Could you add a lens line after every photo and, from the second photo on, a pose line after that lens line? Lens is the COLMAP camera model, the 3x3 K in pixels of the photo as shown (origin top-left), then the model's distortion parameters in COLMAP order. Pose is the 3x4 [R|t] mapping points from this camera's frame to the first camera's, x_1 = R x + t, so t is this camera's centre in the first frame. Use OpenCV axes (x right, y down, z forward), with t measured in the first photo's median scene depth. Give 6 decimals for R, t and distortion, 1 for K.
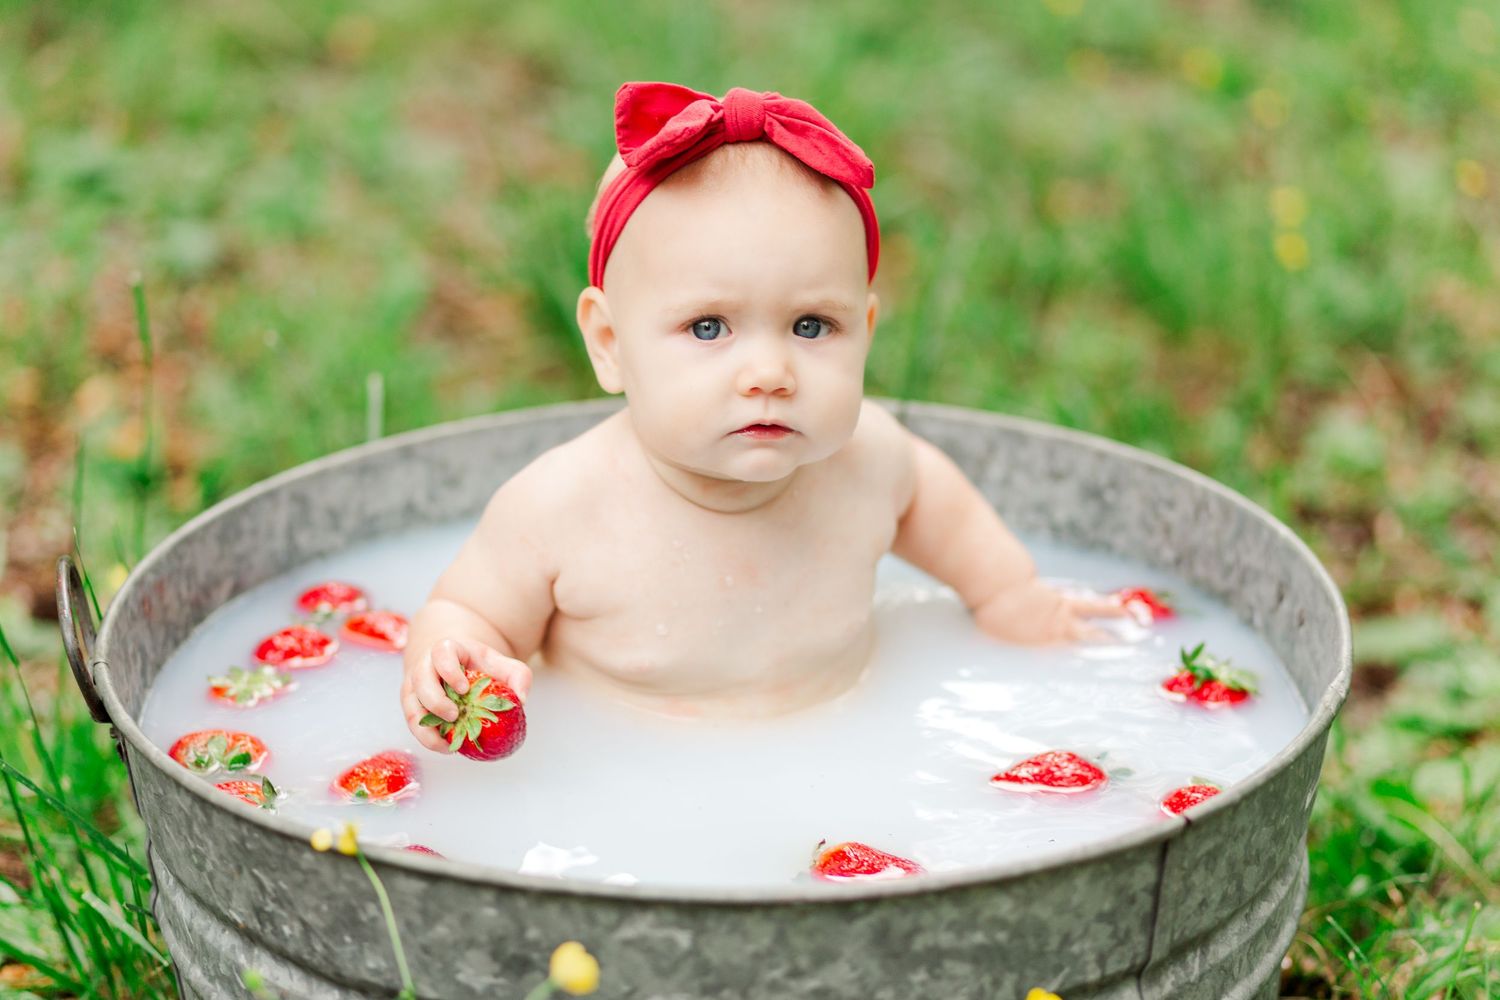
lens RADIAL K [[3821.9, 0, 750.0], [0, 3821.9, 500.0], [0, 0, 1]] dist [-0.014418, -0.590168]
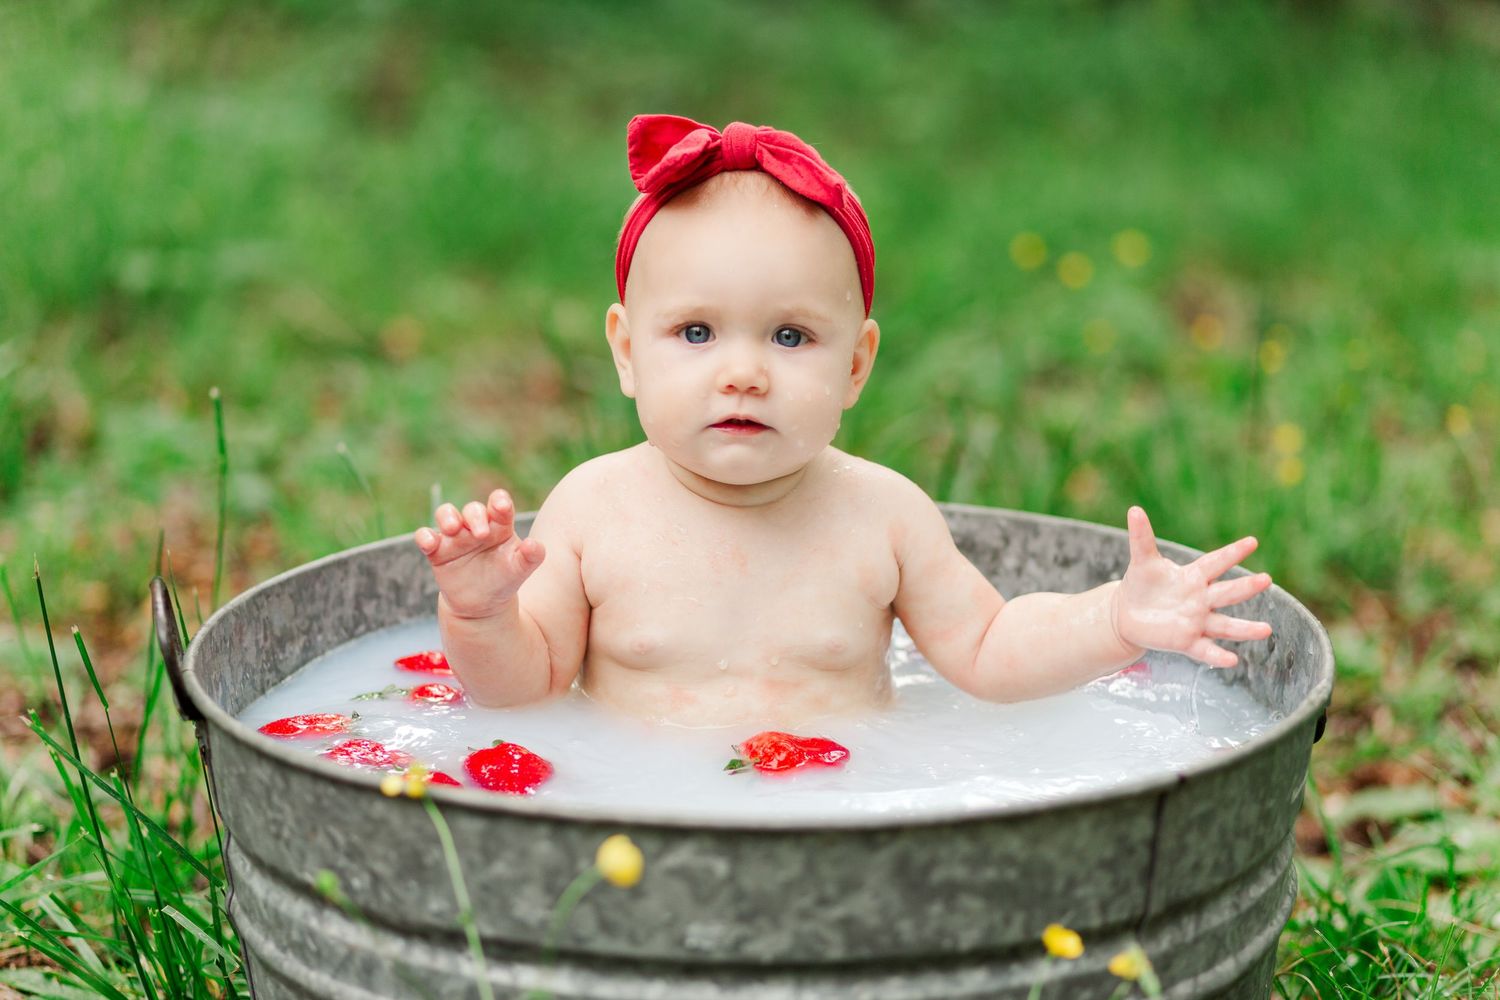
lens RADIAL K [[3821.9, 0, 750.0], [0, 3821.9, 500.0], [0, 0, 1]] dist [-0.014418, -0.590168]
pose [[0.999954, 0.007058, -0.006481, -0.002623], [-0.007832, 0.991675, -0.128526, 0.142705], [0.005520, 0.128571, 0.991685, -0.095845]]
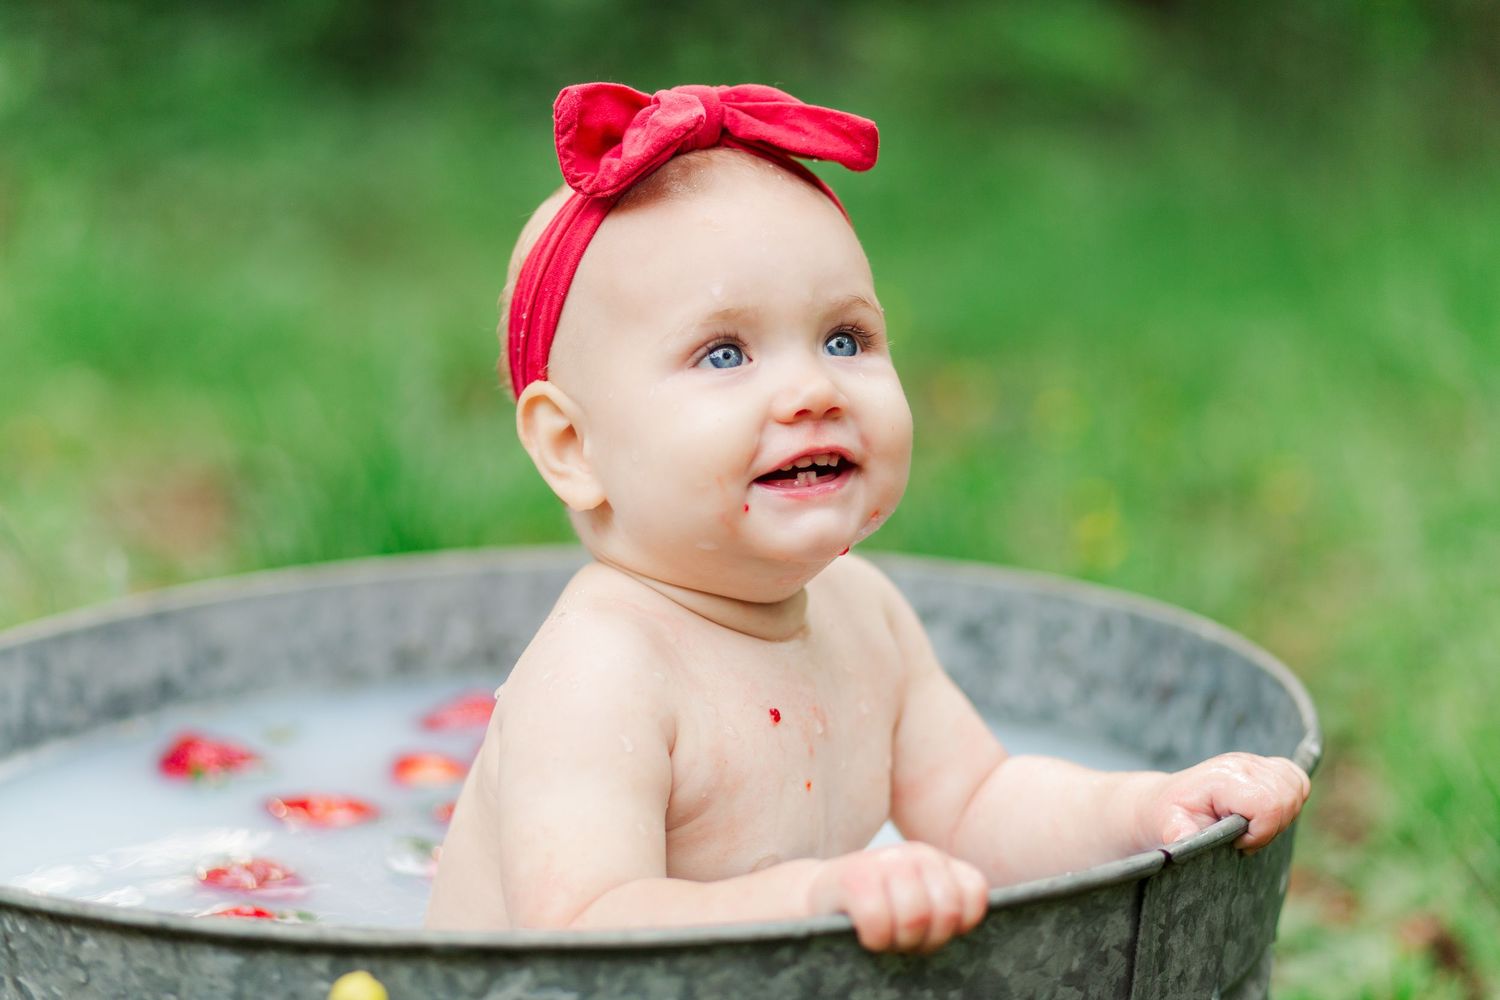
lens RADIAL K [[3821.9, 0, 750.0], [0, 3821.9, 500.0], [0, 0, 1]] dist [-0.014418, -0.590168]
pose [[0.995444, -0.026656, 0.091550, -0.047092], [0.042434, 0.983657, -0.174981, 0.144092], [-0.085389, 0.178069, 0.980306, 0.178778]]
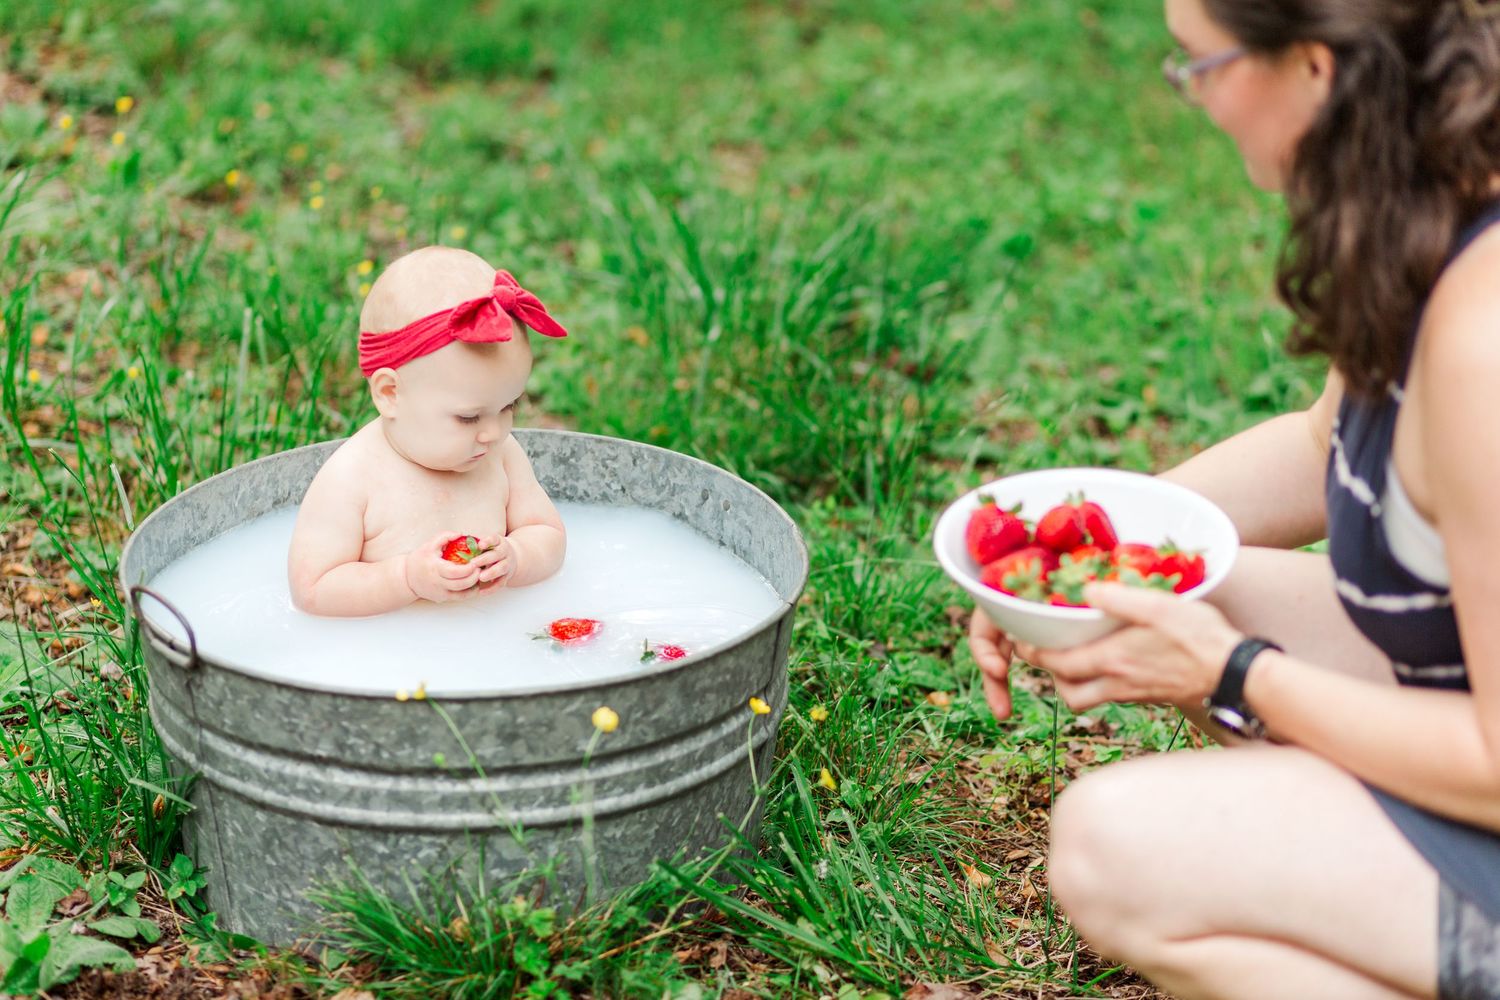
lens RADIAL K [[3821.9, 0, 750.0], [0, 3821.9, 500.0], [0, 0, 1]] dist [-0.014418, -0.590168]
pose [[0.878330, -0.164514, 0.448857, -0.772262], [0.157487, 0.986085, 0.053244, -0.078566], [-0.451370, 0.023923, 0.892016, -0.759825]]
